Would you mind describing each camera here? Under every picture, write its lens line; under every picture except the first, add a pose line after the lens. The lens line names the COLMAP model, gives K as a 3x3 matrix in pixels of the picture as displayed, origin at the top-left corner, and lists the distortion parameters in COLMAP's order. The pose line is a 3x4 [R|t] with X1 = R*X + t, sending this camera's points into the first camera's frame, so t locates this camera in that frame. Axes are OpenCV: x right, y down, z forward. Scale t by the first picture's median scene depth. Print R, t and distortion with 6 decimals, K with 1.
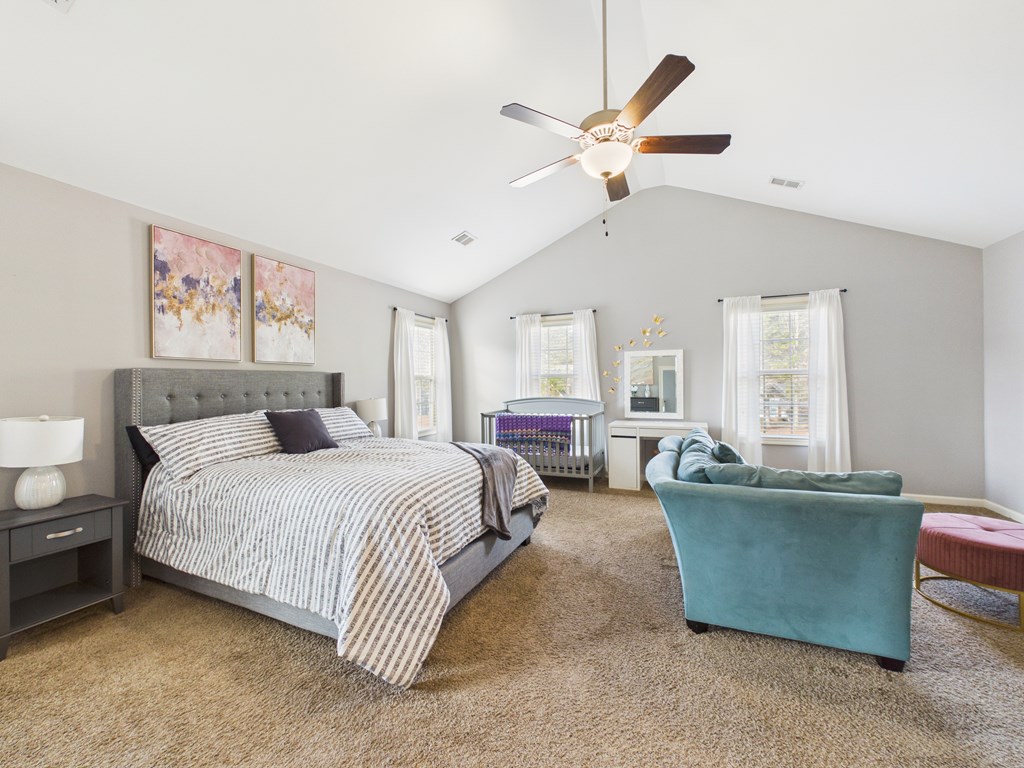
lens RADIAL K [[413.8, 0, 513.0], [0, 413.8, 388.5], [0, 0, 1]] dist [0.002215, 0.000131]
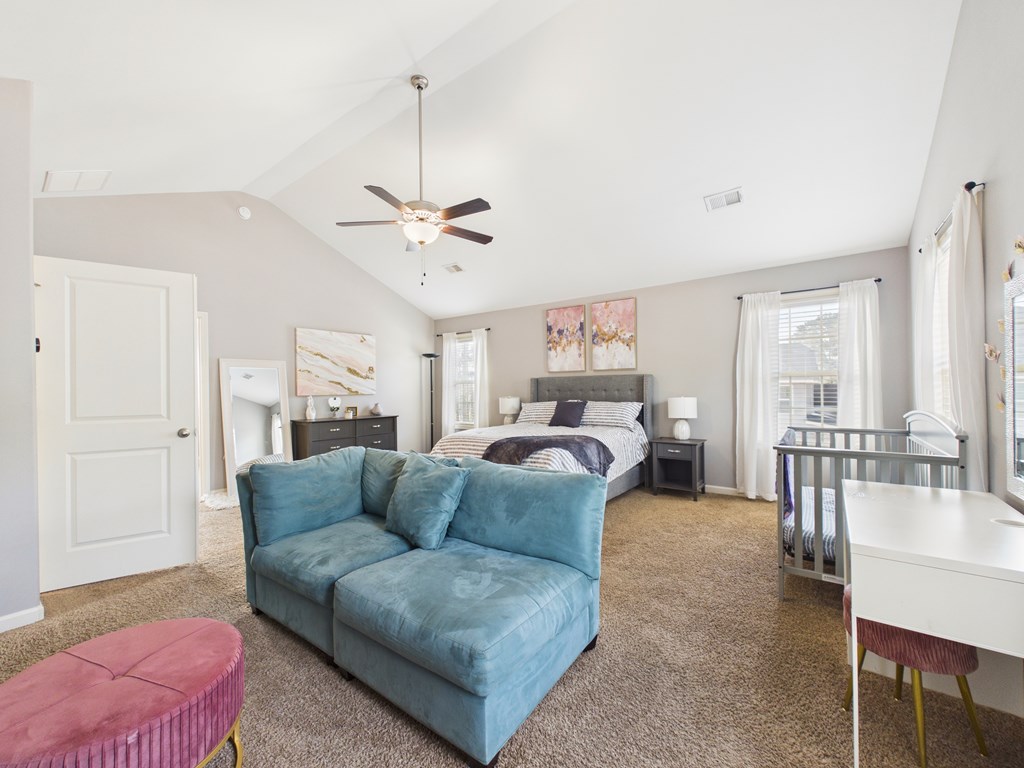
lens RADIAL K [[413.8, 0, 513.0], [0, 413.8, 388.5], [0, 0, 1]] dist [0.002215, 0.000131]
pose [[-0.255026, 0.007350, -0.966906, 1.050723], [-0.008937, 0.999910, 0.009958, -0.008116], [0.966893, 0.011181, -0.254937, 1.163021]]
